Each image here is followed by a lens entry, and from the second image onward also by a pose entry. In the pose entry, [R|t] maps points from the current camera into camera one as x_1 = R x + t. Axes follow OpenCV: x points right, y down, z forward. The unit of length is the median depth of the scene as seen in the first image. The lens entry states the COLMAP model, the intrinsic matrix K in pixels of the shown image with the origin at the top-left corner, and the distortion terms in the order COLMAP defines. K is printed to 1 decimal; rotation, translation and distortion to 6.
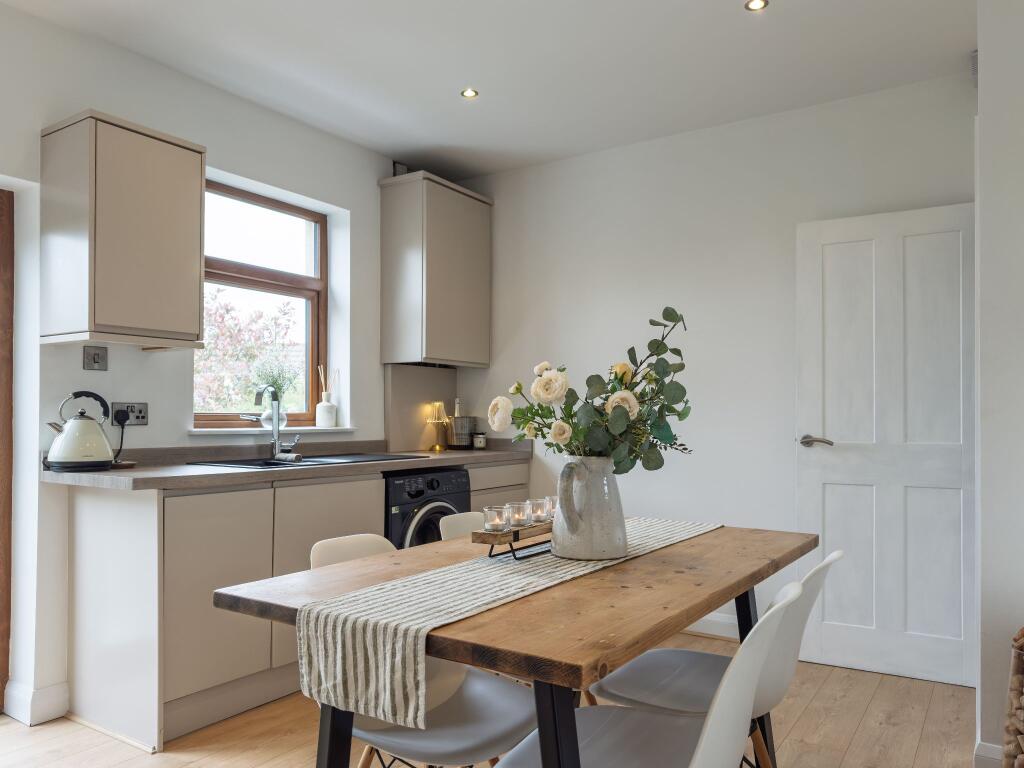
lens RADIAL K [[724.1, 0, 490.2], [0, 724.1, 413.6], [0, 0, 1]] dist [0.003441, -0.007089]
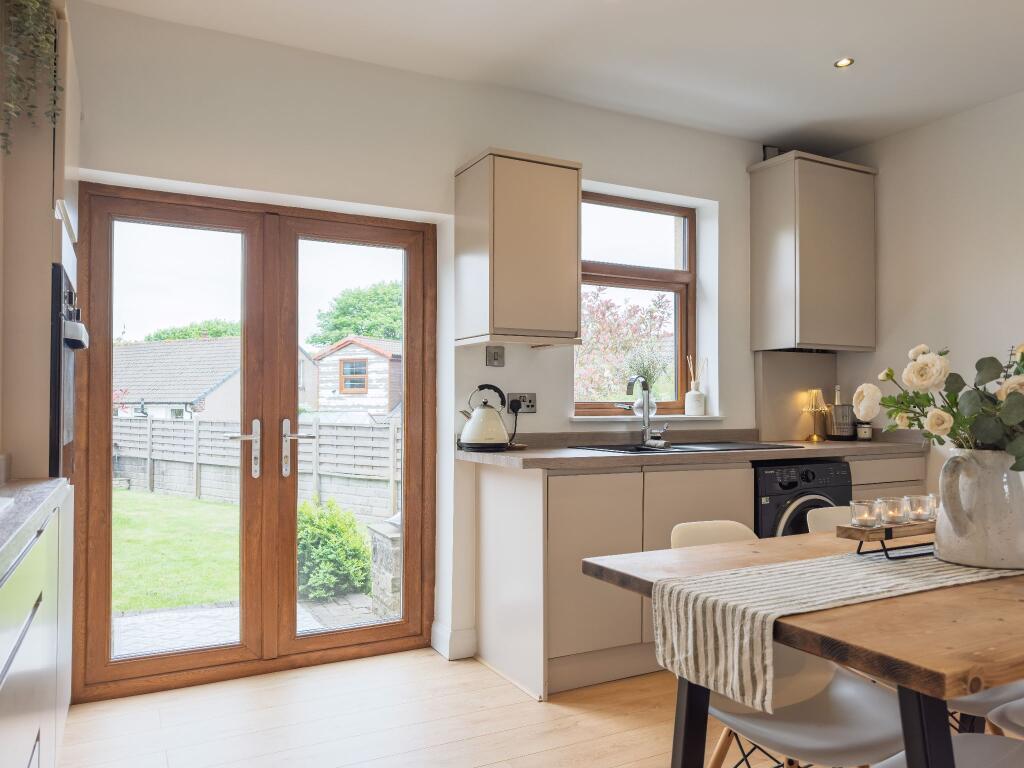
lens RADIAL K [[740.0, 0, 533.4], [0, 740.0, 390.6], [0, 0, 1]] dist [0.006218, 0.000379]
pose [[0.894860, -0.010476, -0.446225, 0.050496], [0.003507, 0.999859, -0.016439, -0.000204], [0.446334, 0.013145, 0.894770, -0.053009]]
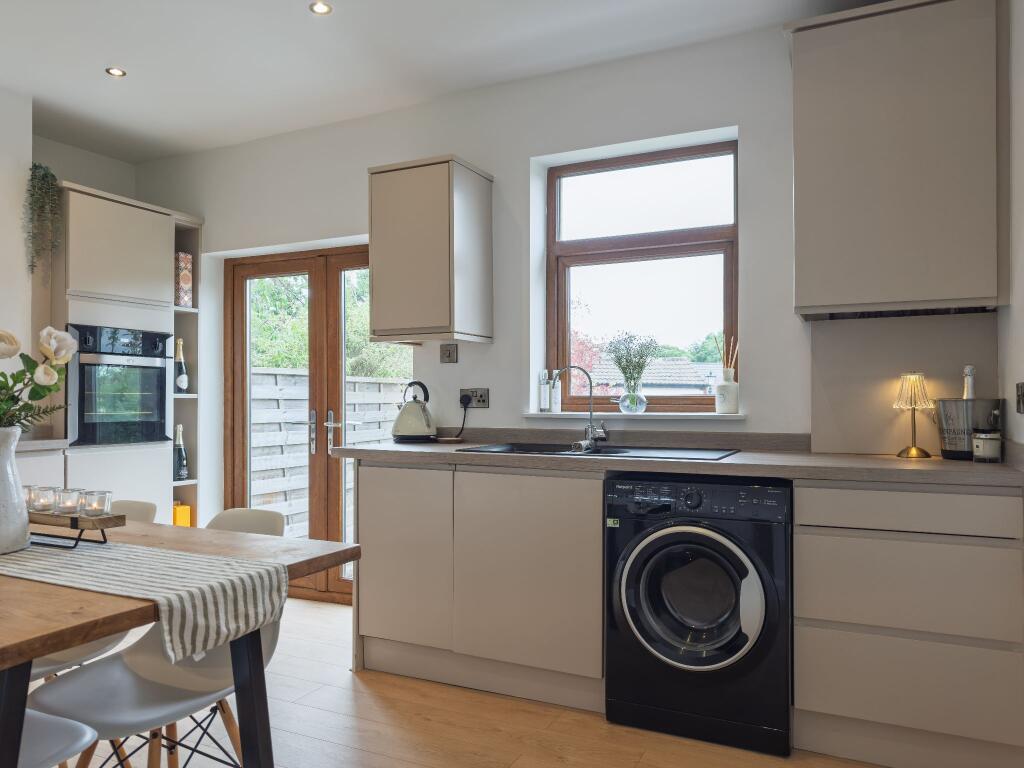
lens RADIAL K [[740.0, 0, 533.4], [0, 740.0, 390.6], [0, 0, 1]] dist [0.006218, 0.000379]
pose [[0.179245, -0.016677, -0.983663, 0.764795], [0.004895, 0.999859, -0.016060, 0.008734], [0.983792, -0.001936, 0.179301, 0.968639]]
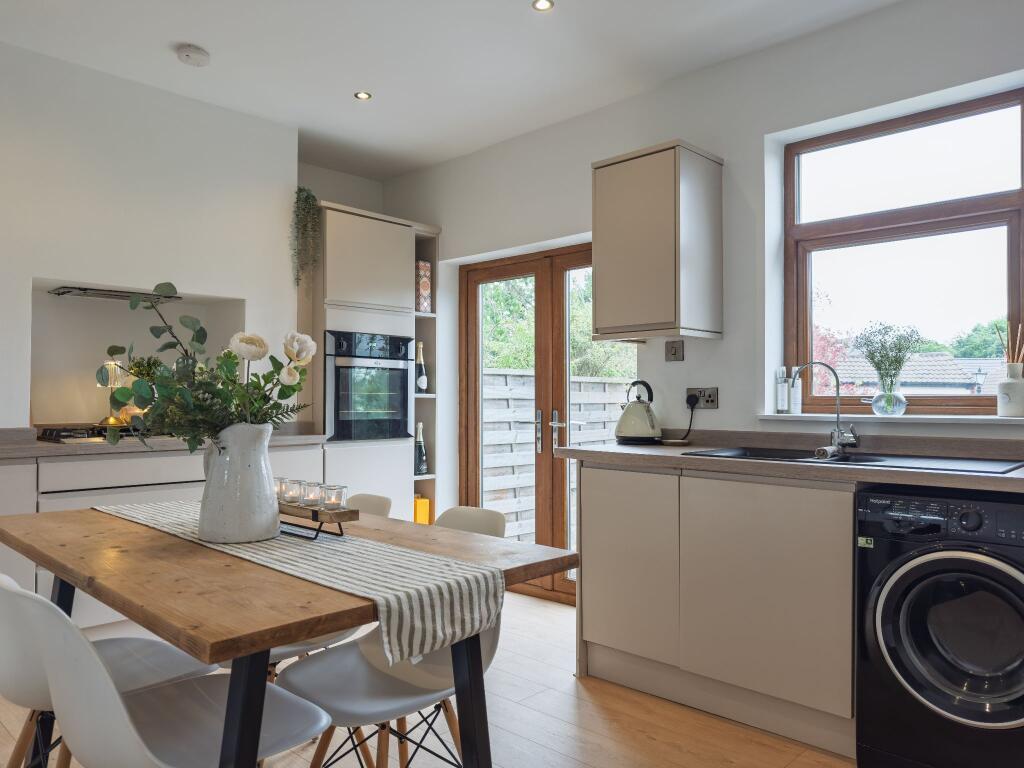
lens RADIAL K [[740.0, 0, 533.4], [0, 740.0, 390.6], [0, 0, 1]] dist [0.006218, 0.000379]
pose [[-0.123903, -0.016921, -0.992150, 0.711777], [0.001338, 0.999851, -0.017219, 0.008741], [0.992293, -0.003461, -0.123862, 0.974910]]
